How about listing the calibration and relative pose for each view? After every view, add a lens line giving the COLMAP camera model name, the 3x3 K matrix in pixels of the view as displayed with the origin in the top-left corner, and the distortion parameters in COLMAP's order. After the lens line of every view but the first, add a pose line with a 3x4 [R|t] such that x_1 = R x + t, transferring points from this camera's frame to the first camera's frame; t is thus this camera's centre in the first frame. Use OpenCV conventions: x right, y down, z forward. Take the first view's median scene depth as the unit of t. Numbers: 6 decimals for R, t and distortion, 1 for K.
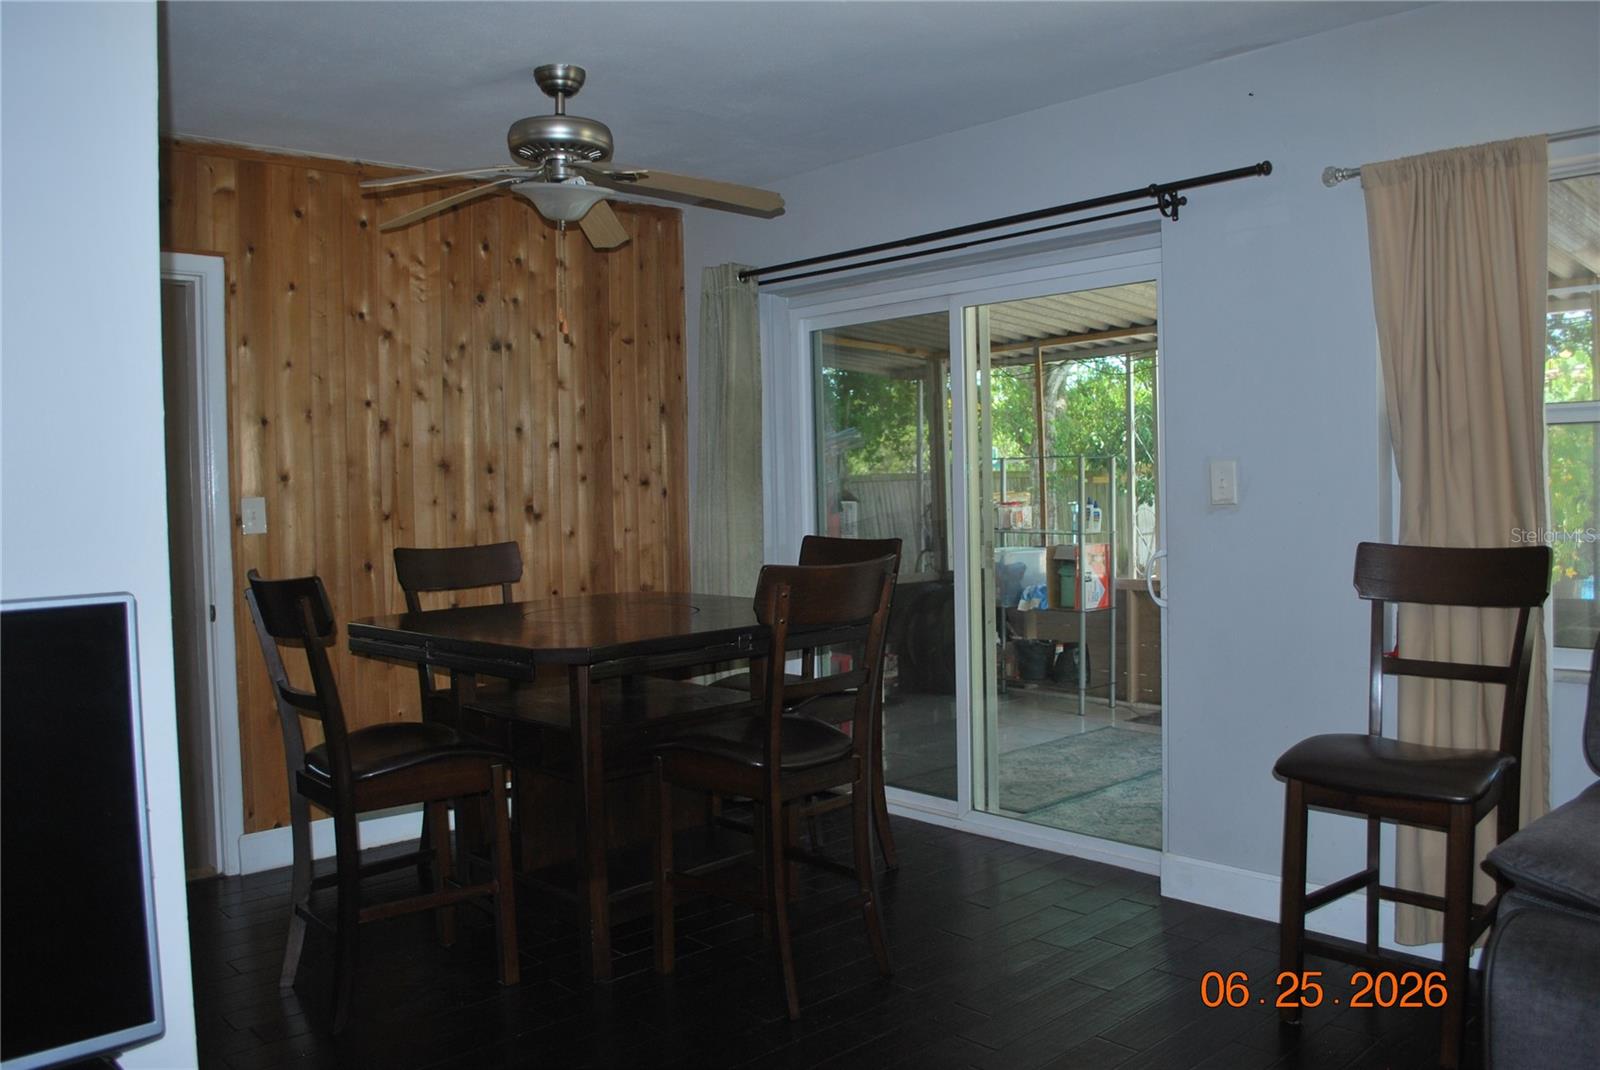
lens RADIAL K [[1277.0, 0, 797.6], [0, 1277.0, 501.2], [0, 0, 1]] dist [-0.078945, 0.001535]
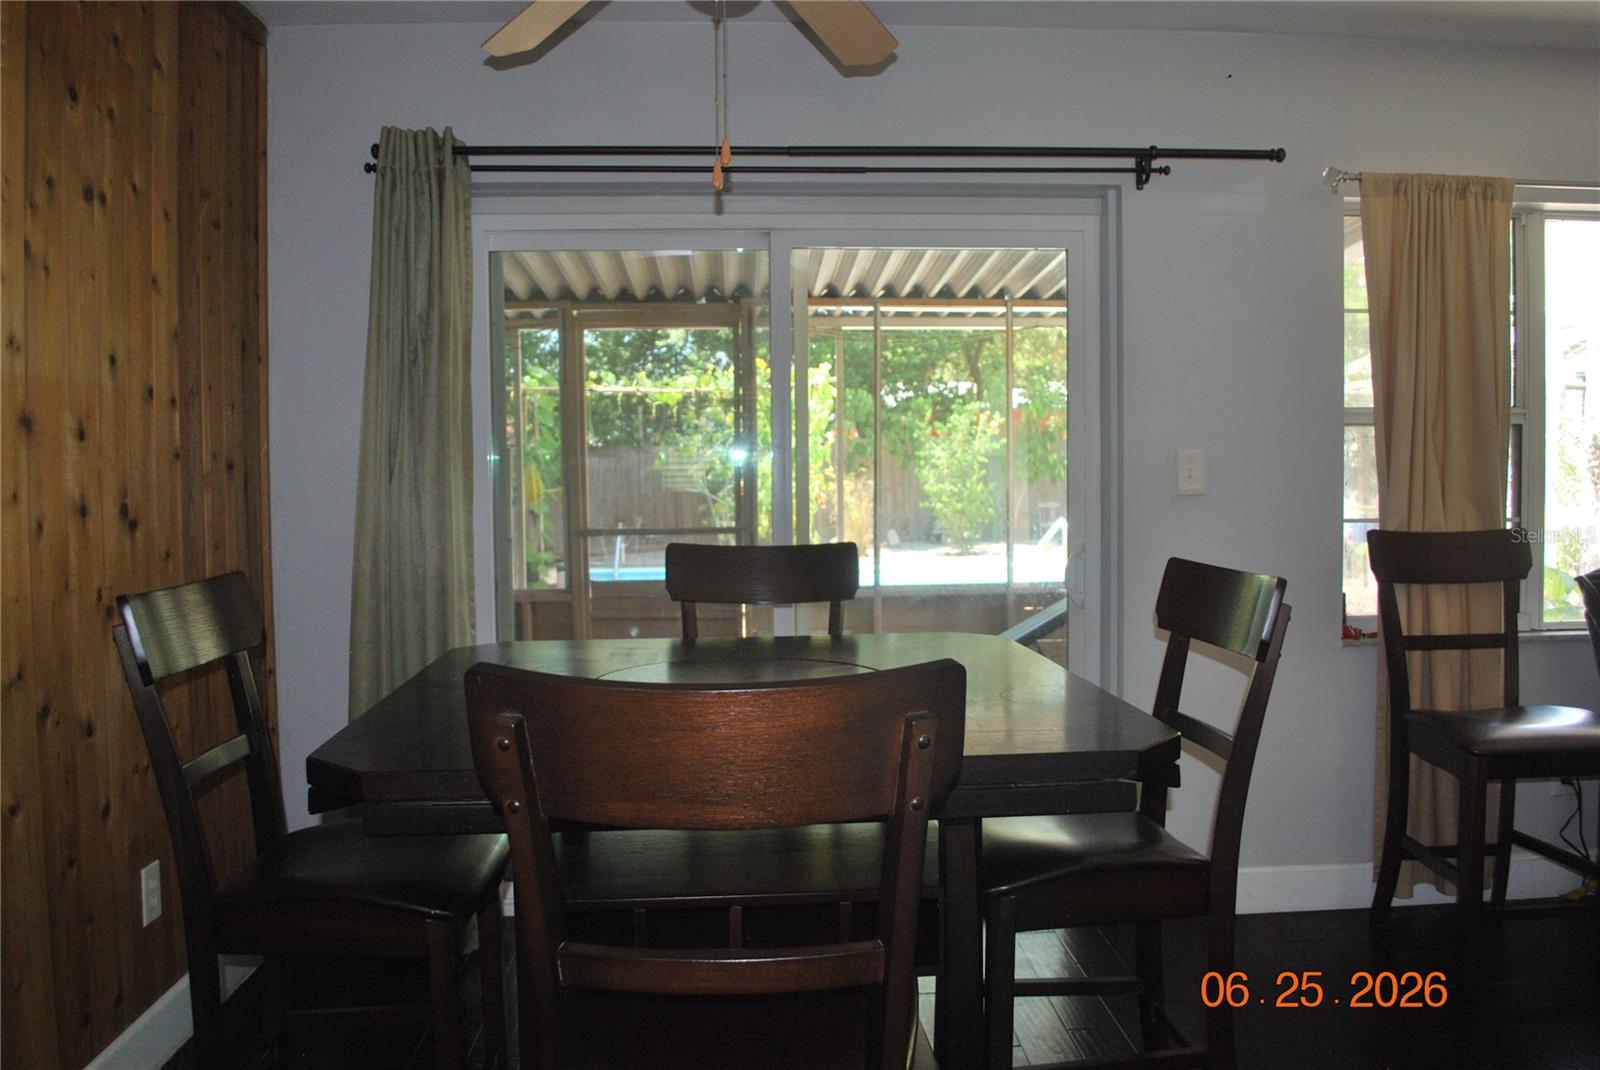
lens RADIAL K [[1243.3, 0, 800.0], [0, 1243.3, 535.0], [0, 0, 1]] dist [-0.076638, -0.003934]
pose [[0.639194, -0.025402, 0.768626, -0.552953], [0.005456, 0.999579, 0.028498, 0.004240], [-0.769027, -0.014022, 0.639063, 0.603128]]
